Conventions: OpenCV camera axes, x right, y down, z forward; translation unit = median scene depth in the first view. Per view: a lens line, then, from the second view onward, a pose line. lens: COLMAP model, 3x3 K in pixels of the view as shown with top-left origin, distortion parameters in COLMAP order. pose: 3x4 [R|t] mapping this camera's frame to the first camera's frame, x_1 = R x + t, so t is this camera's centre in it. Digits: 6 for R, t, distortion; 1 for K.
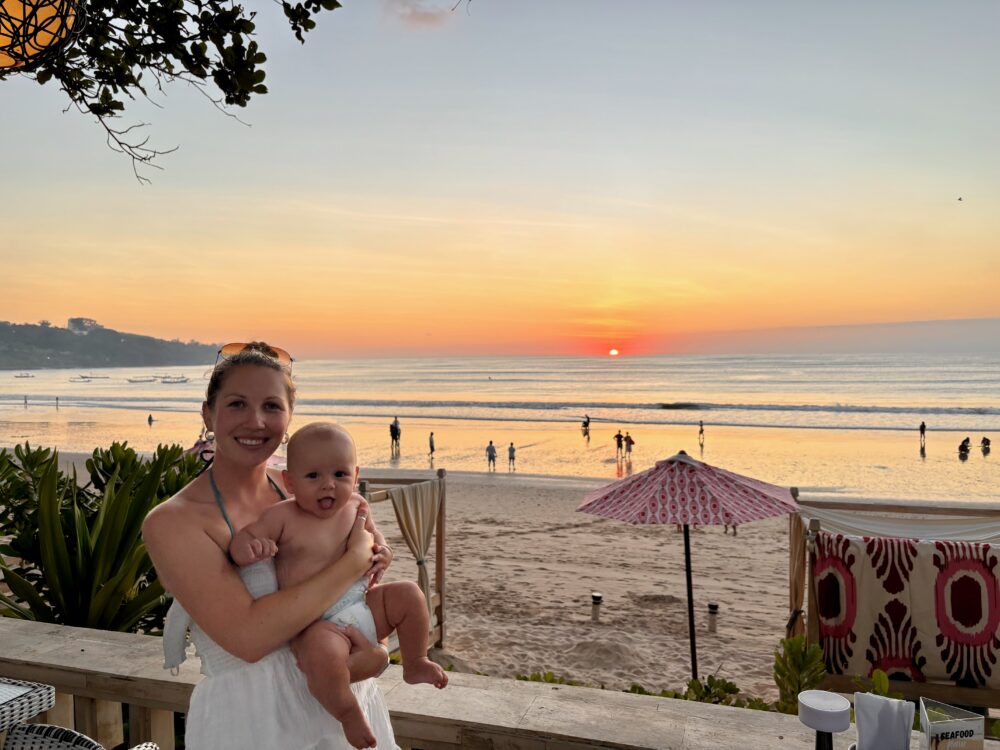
lens RADIAL K [[765.4, 0, 500.3], [0, 765.4, 370.3], [0, 0, 1]] dist [-0.006863, 0.002404]
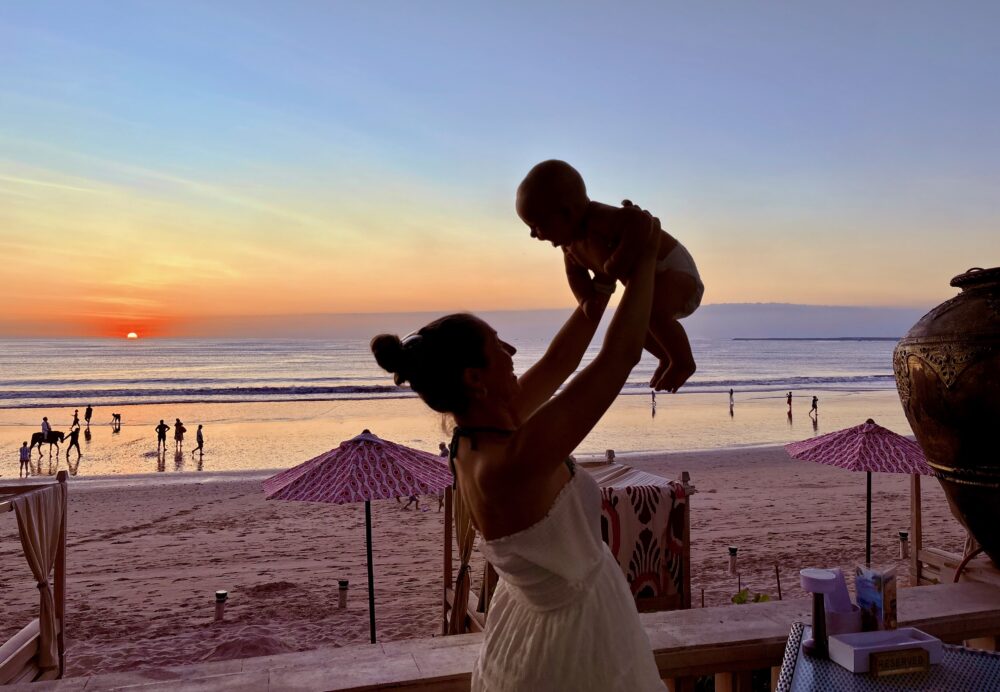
lens RADIAL K [[773.4, 0, 499.2], [0, 773.4, 348.1], [0, 0, 1]] dist [0.010908, -0.009696]
pose [[0.831428, -0.003294, 0.555623, -0.118279], [0.007696, 0.999955, -0.005587, 0.000800], [-0.555580, 0.008921, 0.831416, 0.014772]]
